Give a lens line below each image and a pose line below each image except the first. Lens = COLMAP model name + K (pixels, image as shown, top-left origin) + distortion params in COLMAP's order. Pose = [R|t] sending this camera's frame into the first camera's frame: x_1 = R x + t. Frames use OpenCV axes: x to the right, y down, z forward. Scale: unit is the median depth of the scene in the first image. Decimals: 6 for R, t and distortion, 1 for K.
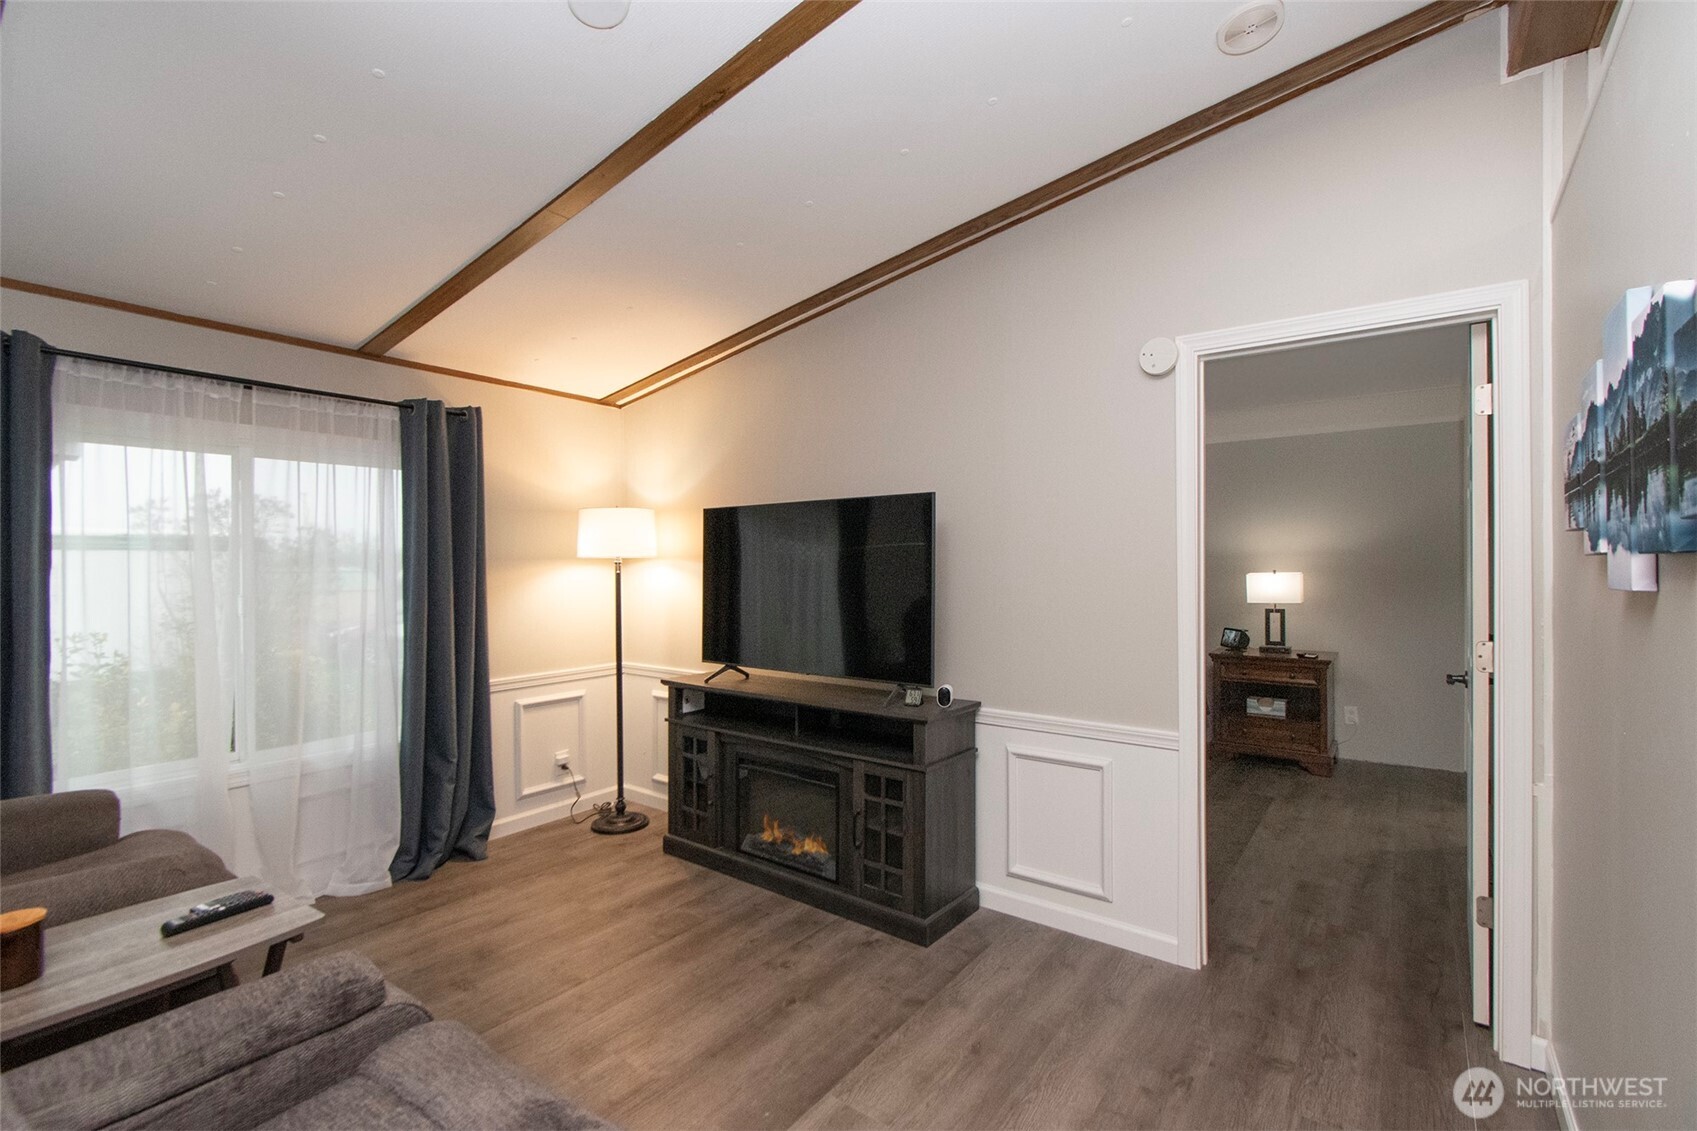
lens RADIAL K [[755.4, 0, 832.8], [0, 755.4, 562.6], [0, 0, 1]] dist [0.000272, 0.000124]
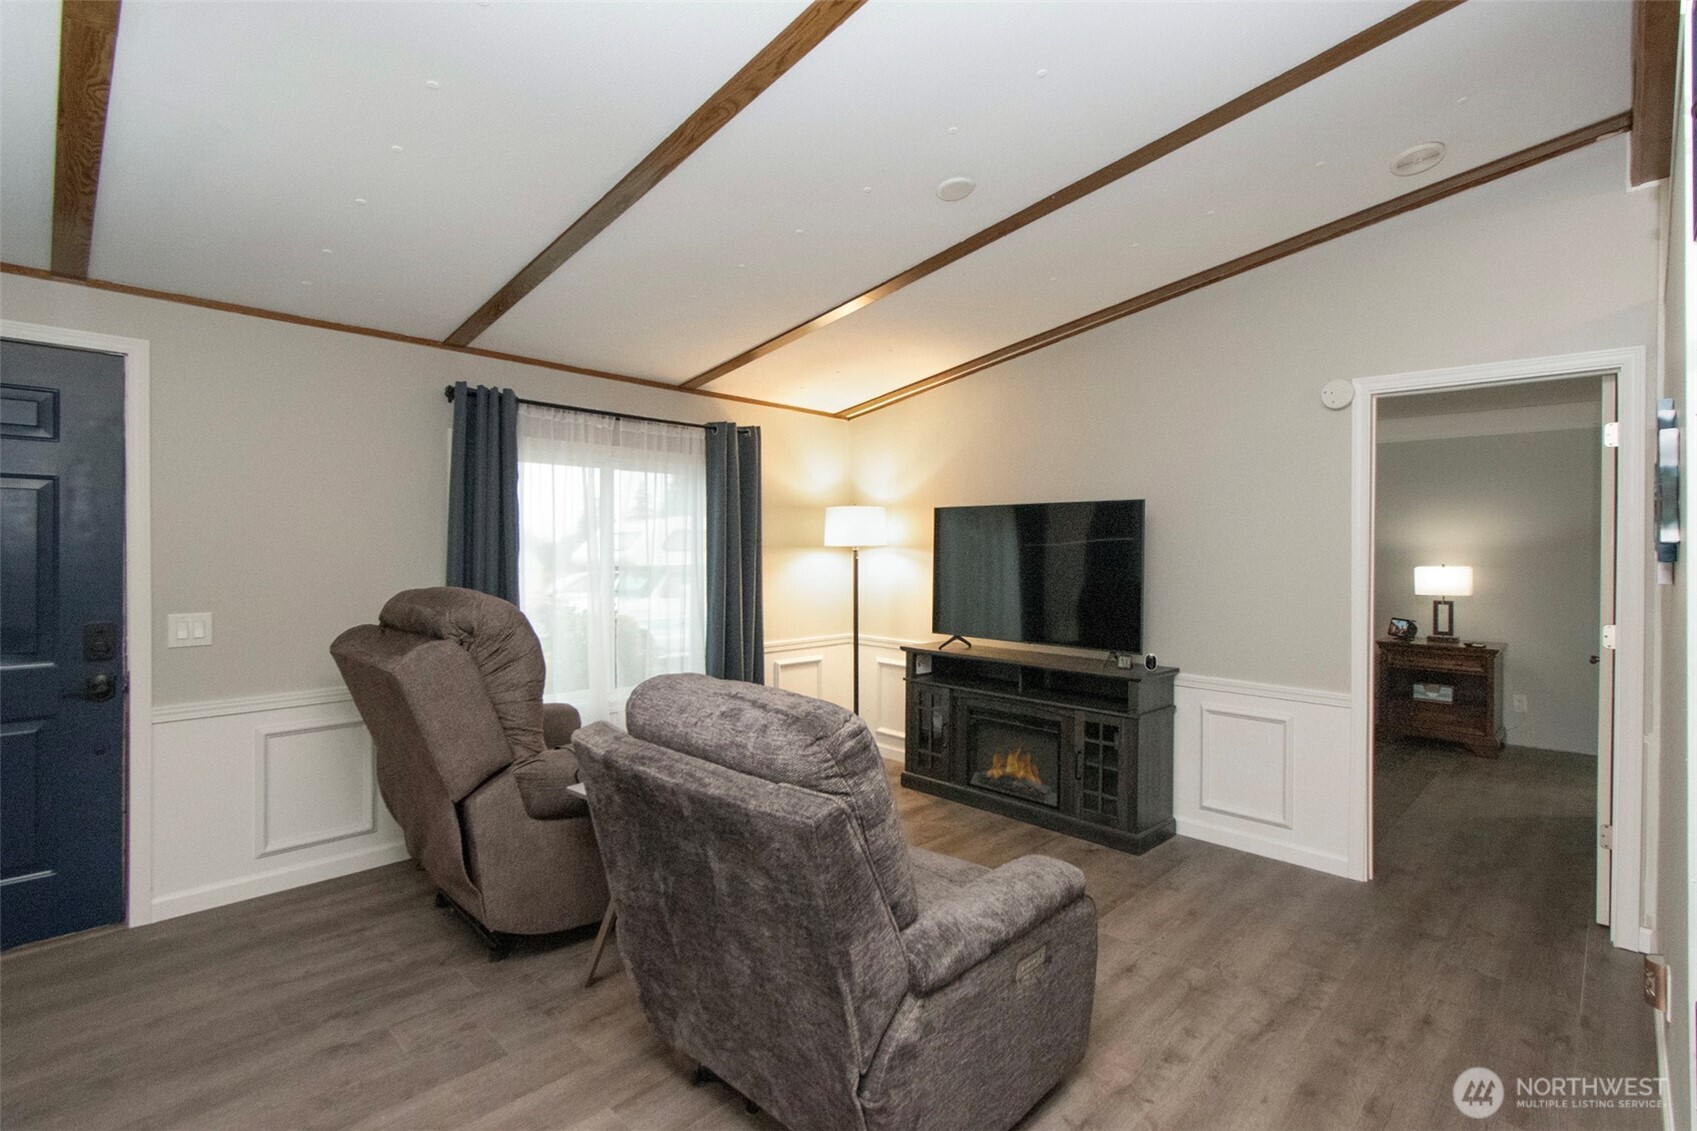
lens RADIAL K [[790.4, 0, 855.4], [0, 790.4, 547.5], [0, 0, 1]] dist [-0.000411, -0.000879]
pose [[0.992705, 0.012658, -0.119906, -0.166530], [-0.012581, 0.999920, 0.001398, -0.008176], [0.119914, 0.000121, 0.992784, -0.326572]]
